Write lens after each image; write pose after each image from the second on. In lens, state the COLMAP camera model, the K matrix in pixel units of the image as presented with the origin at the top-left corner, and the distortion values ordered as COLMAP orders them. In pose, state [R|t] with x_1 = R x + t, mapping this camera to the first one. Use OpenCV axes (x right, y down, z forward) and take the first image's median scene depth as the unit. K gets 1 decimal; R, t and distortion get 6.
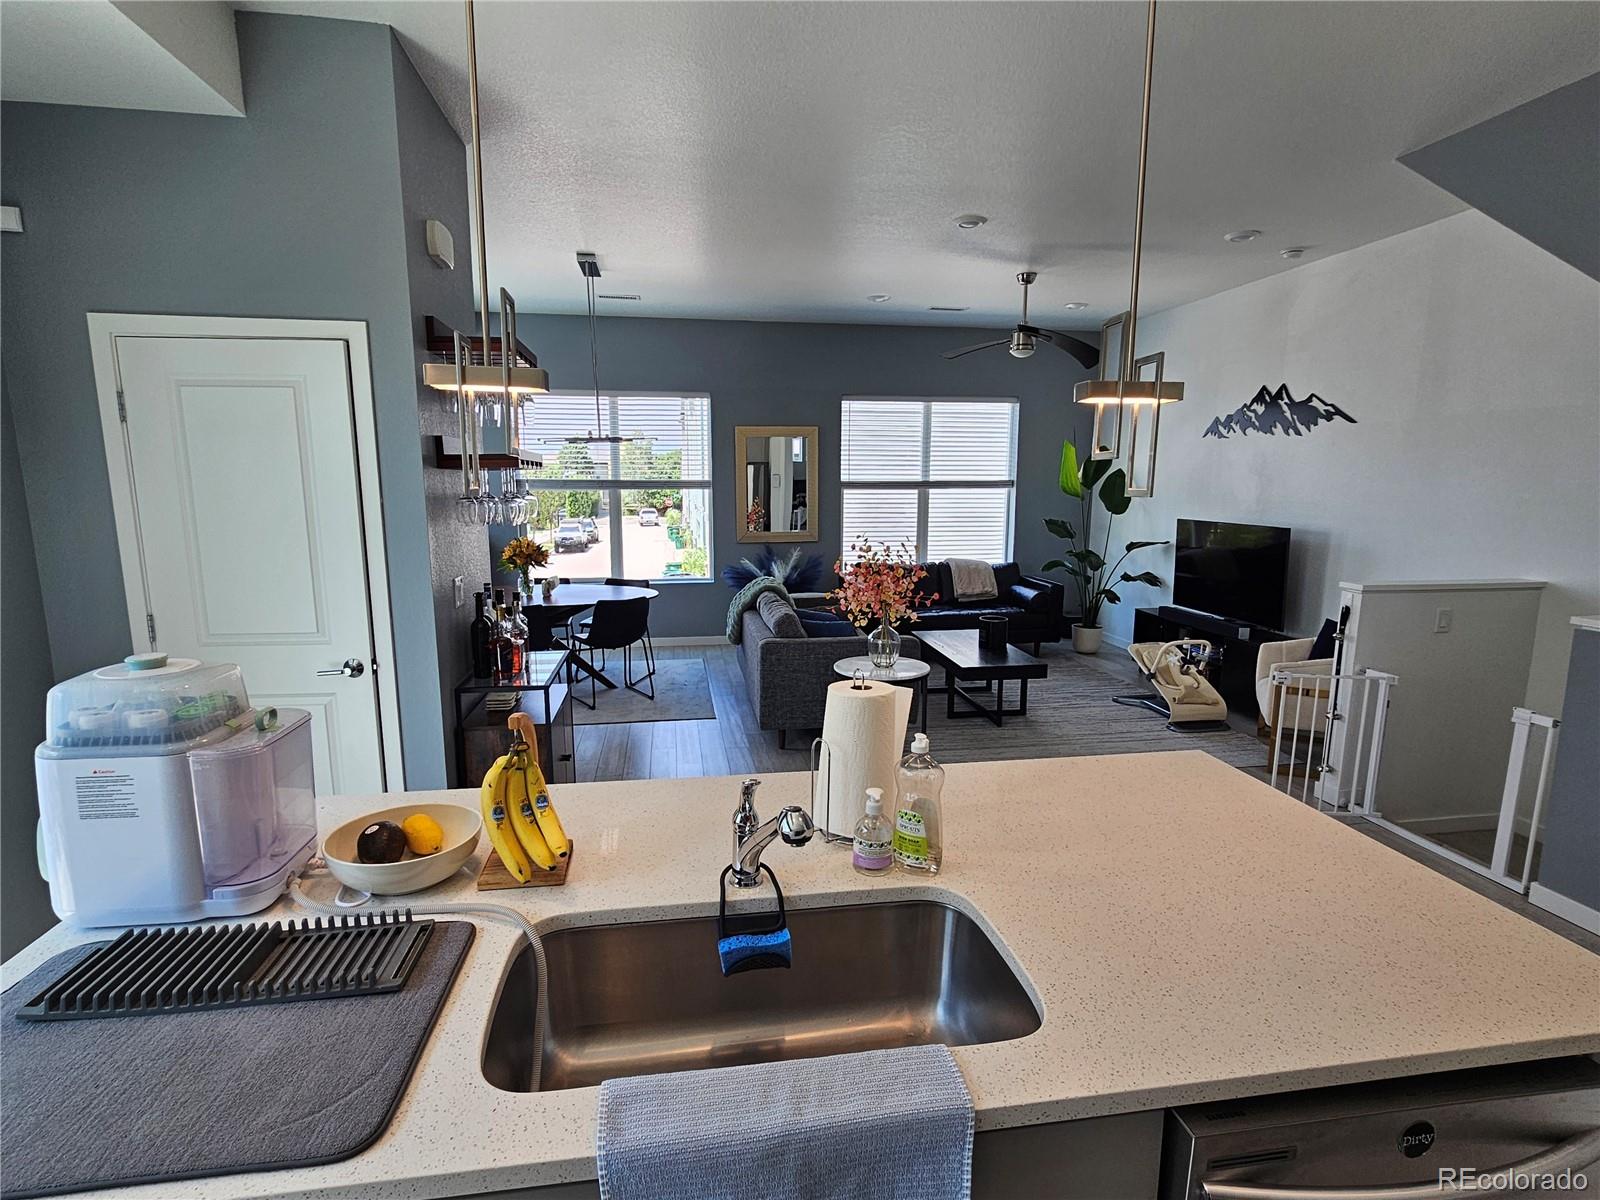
lens RADIAL K [[810.4, 0, 798.3], [0, 810.4, 617.5], [0, 0, 1]] dist [-0.001123, 0.000189]
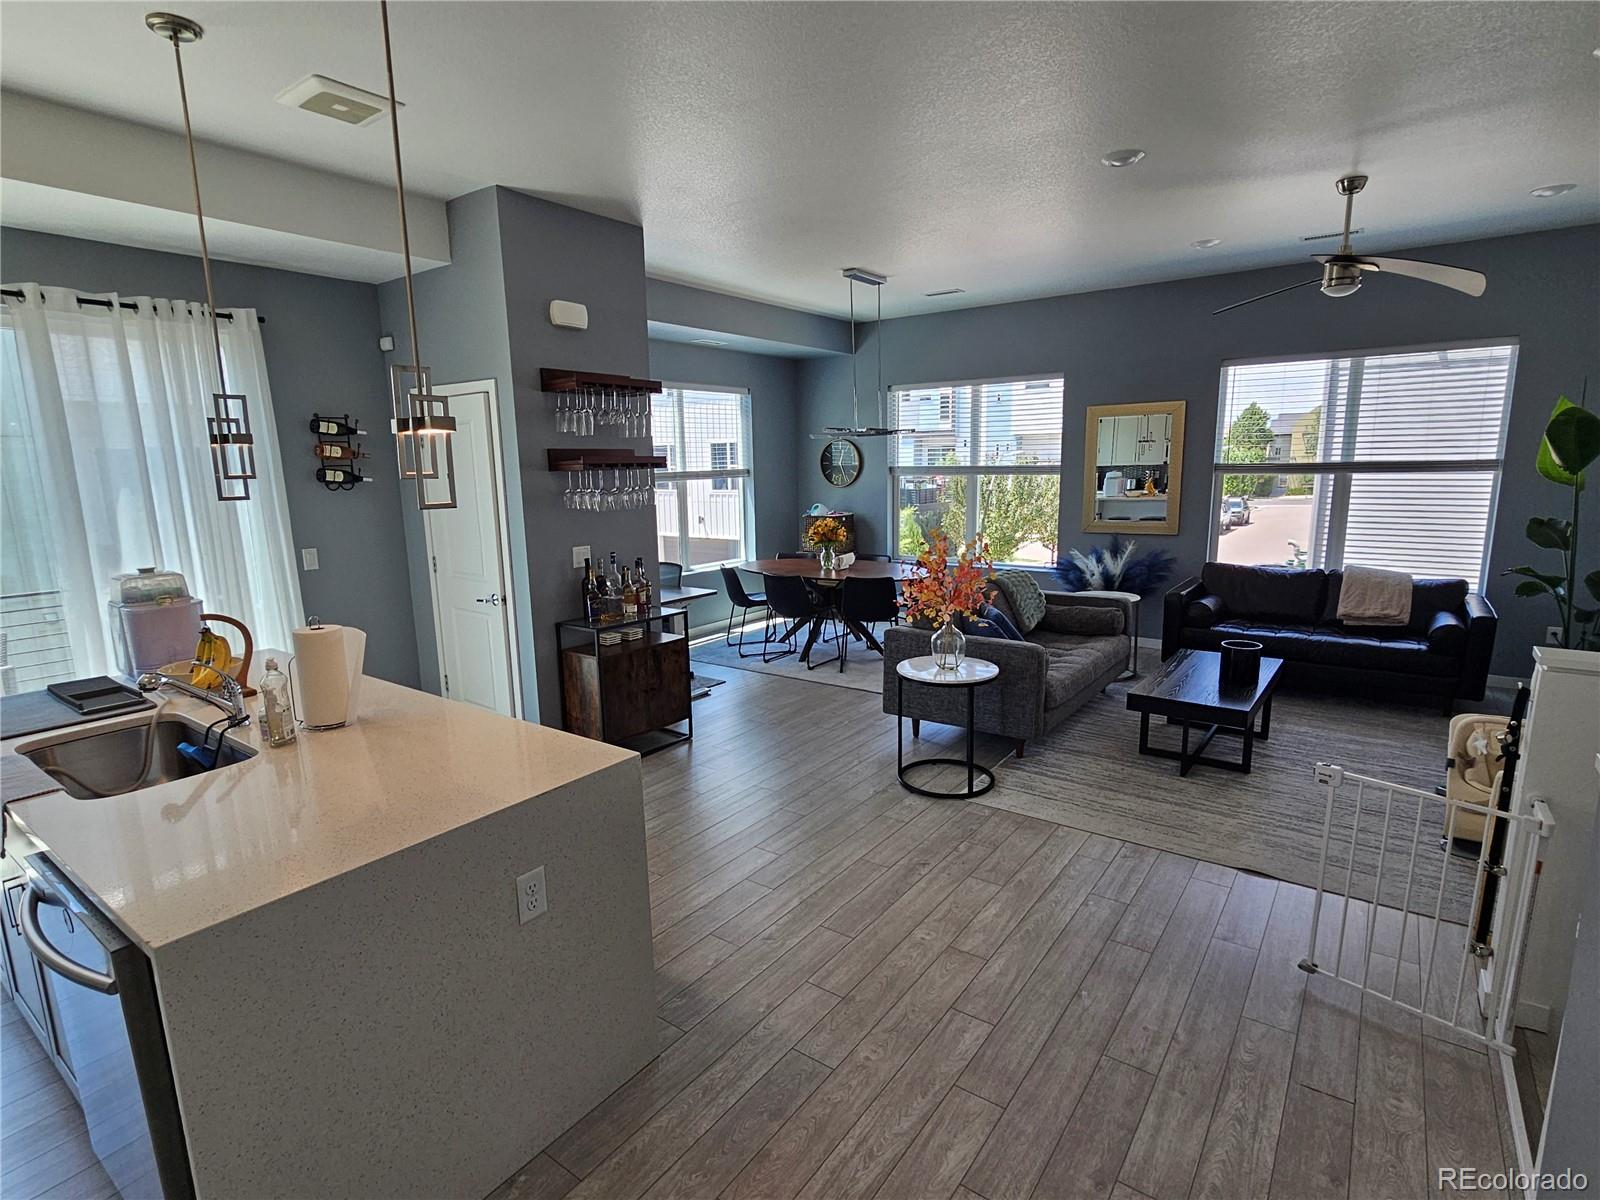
lens RADIAL K [[810.4, 0, 799.2], [0, 810.4, 616.2], [0, 0, 1]] dist [-0.001123, 0.000189]
pose [[0.703477, 0.120730, -0.700388, 0.441626], [-0.101686, 0.992425, 0.068936, -0.033124], [0.703406, 0.022724, 0.710425, 0.133590]]
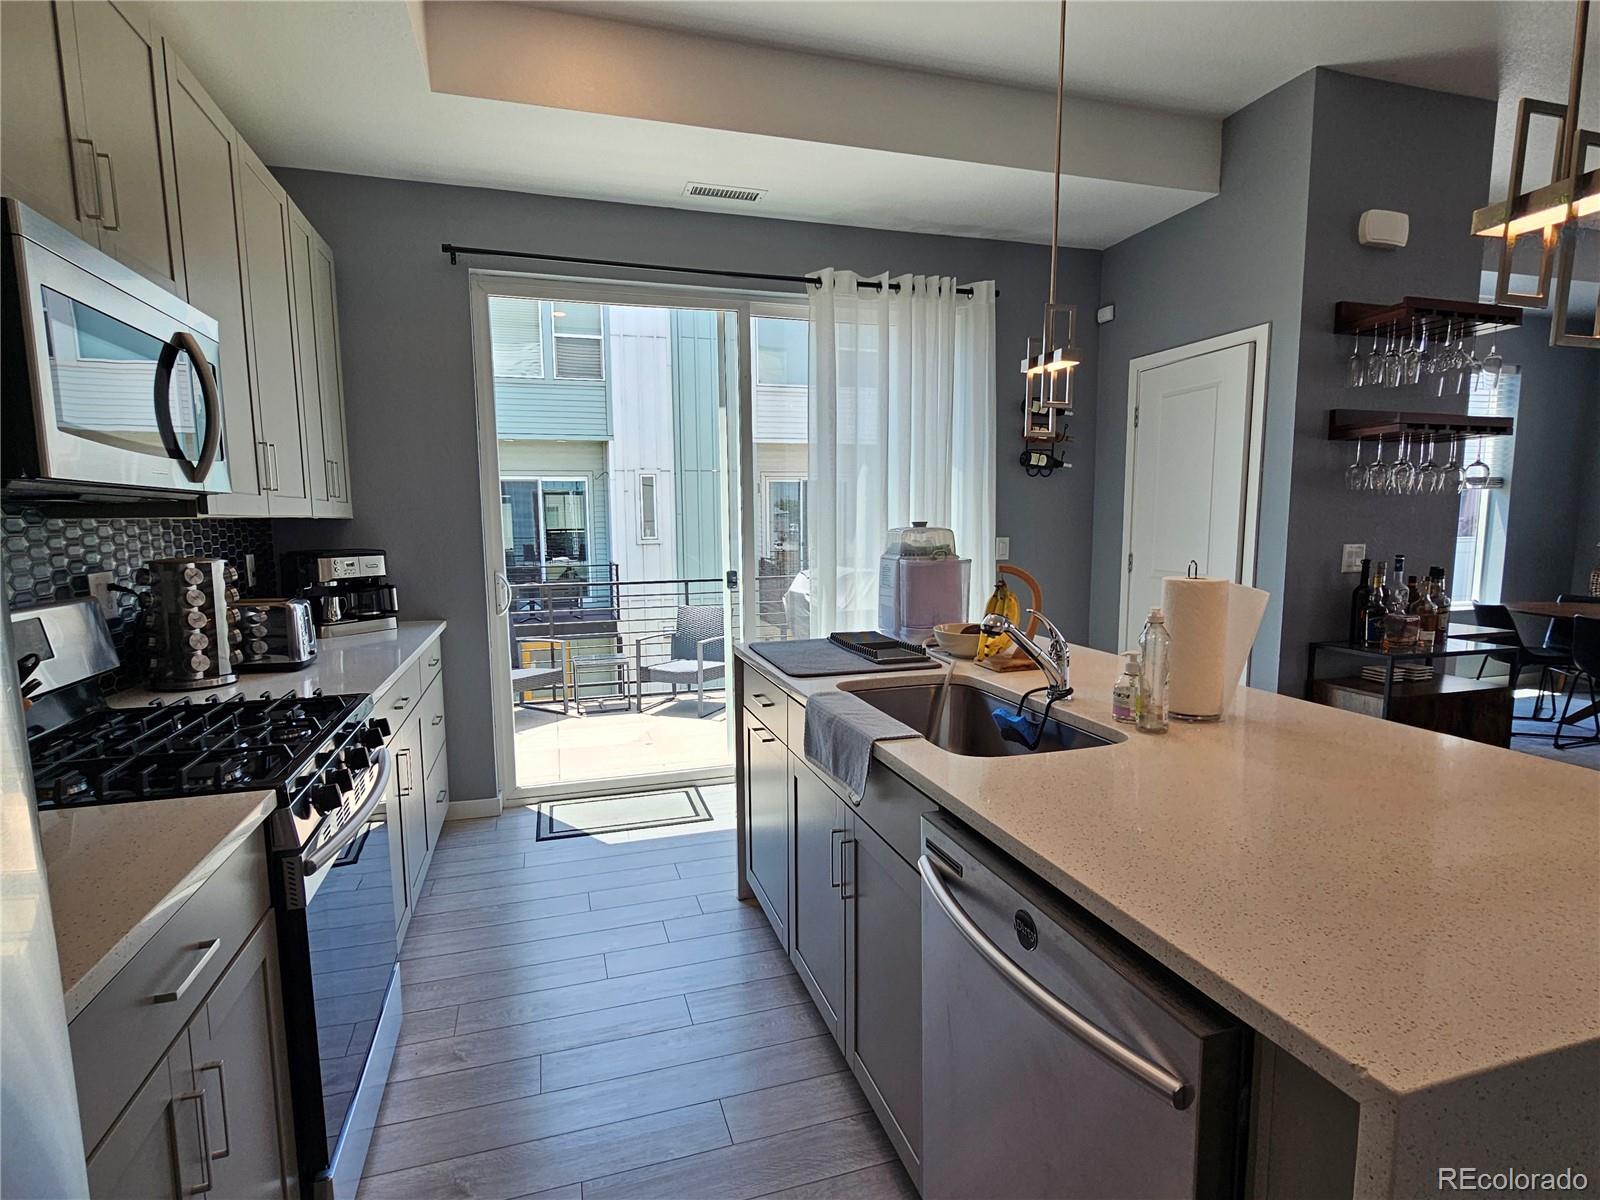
lens RADIAL K [[810.4, 0, 794.9], [0, 810.4, 613.0], [0, 0, 1]] dist [-0.001123, 0.000189]
pose [[0.135011, 0.114410, -0.984217, 0.268322], [-0.158956, 0.982947, 0.092458, 0.028983], [0.978011, 0.143964, 0.150895, 0.075229]]
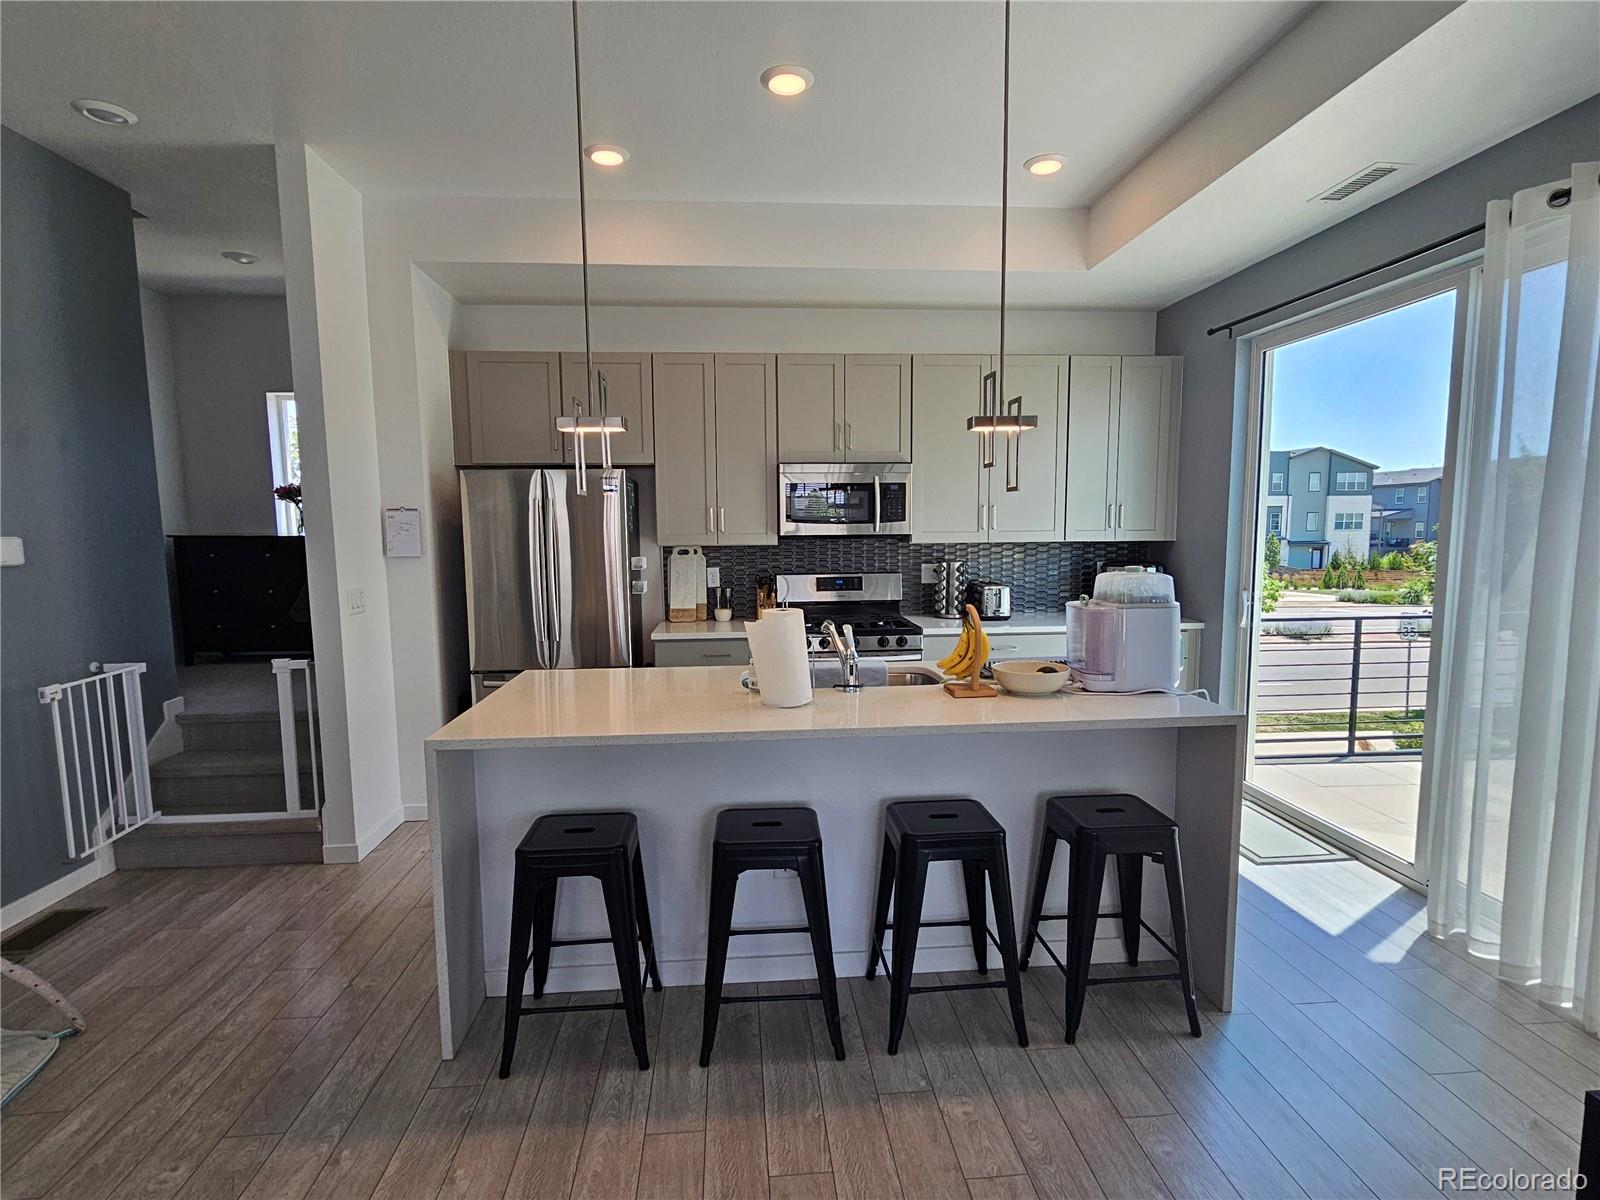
lens RADIAL K [[810.4, 0, 799.6], [0, 810.4, 611.8], [0, 0, 1]] dist [-0.001123, 0.000189]
pose [[-0.997059, -0.000746, 0.076632, -0.018987], [0.020332, 0.961546, 0.273891, -0.087158], [-0.073889, 0.274644, -0.958703, 0.629494]]
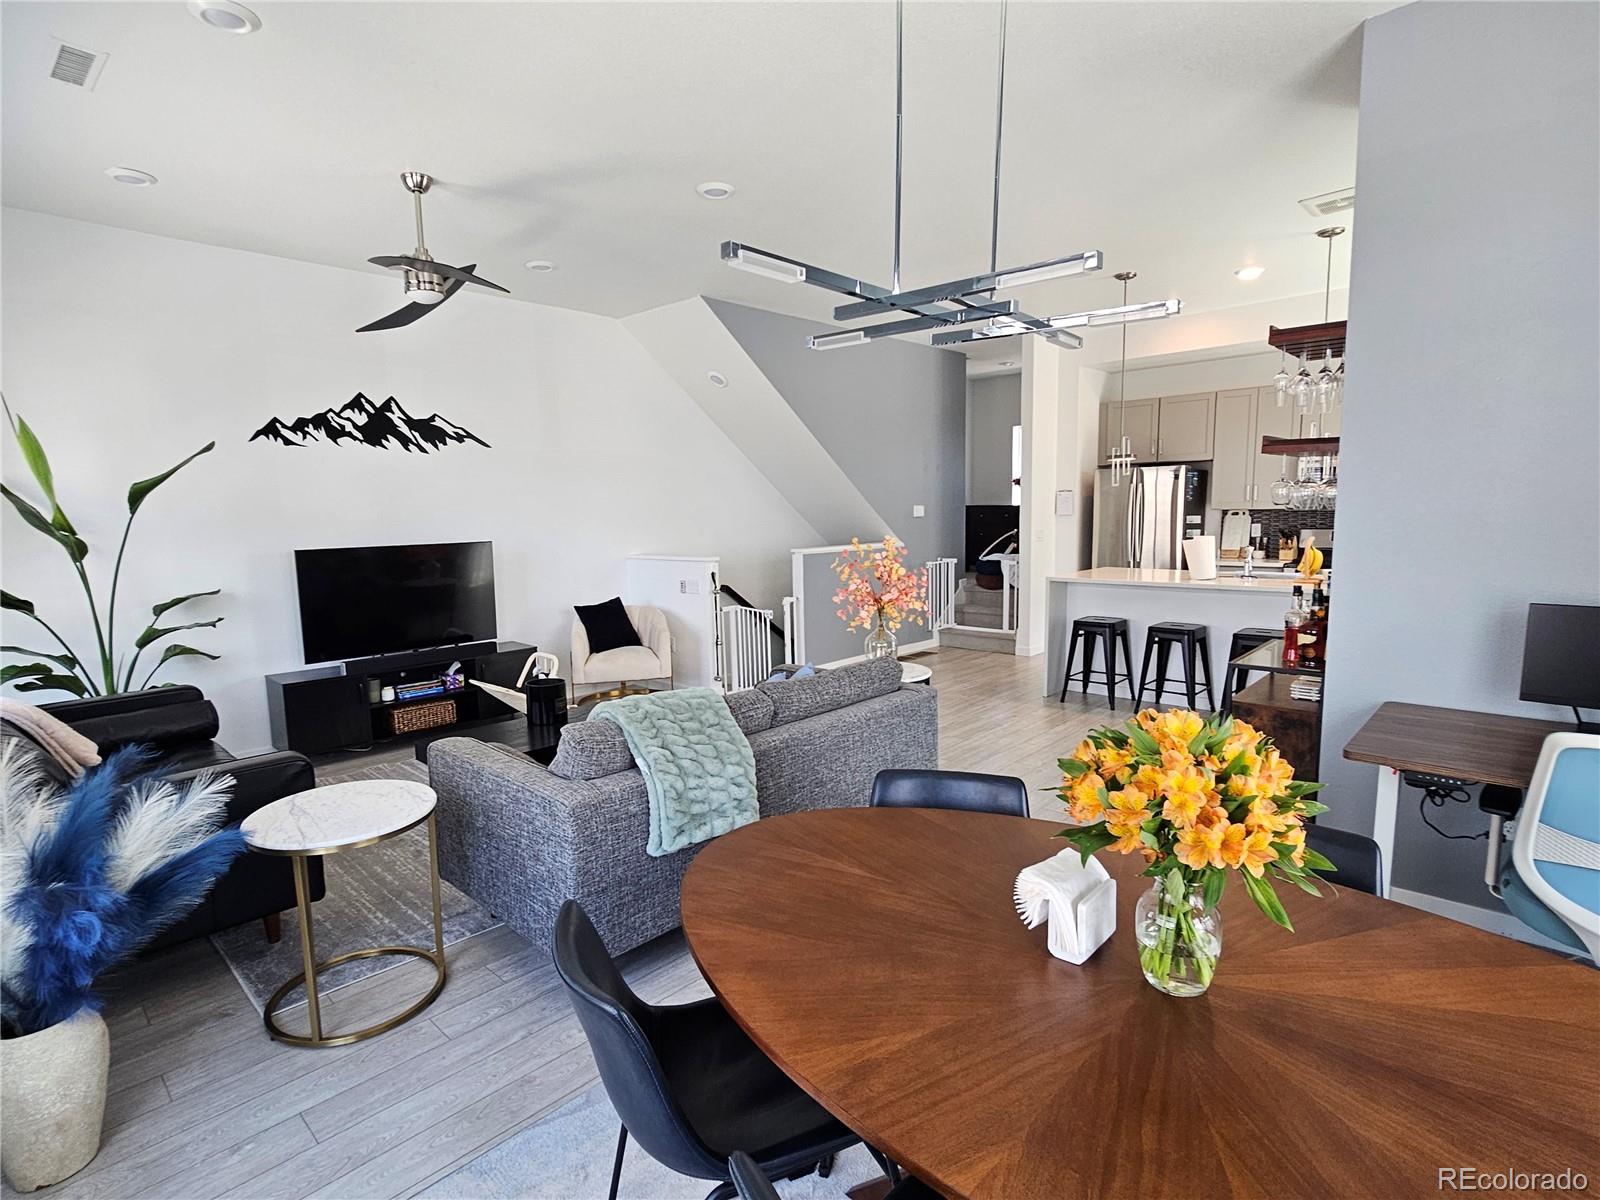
lens RADIAL K [[810.4, 0, 793.3], [0, 810.4, 606.5], [0, 0, 1]] dist [-0.001123, 0.000189]
pose [[-0.608024, -0.085260, 0.789327, -0.406497], [0.156205, 0.961936, 0.224231, -0.171225], [-0.778400, 0.259634, -0.571562, 1.110060]]
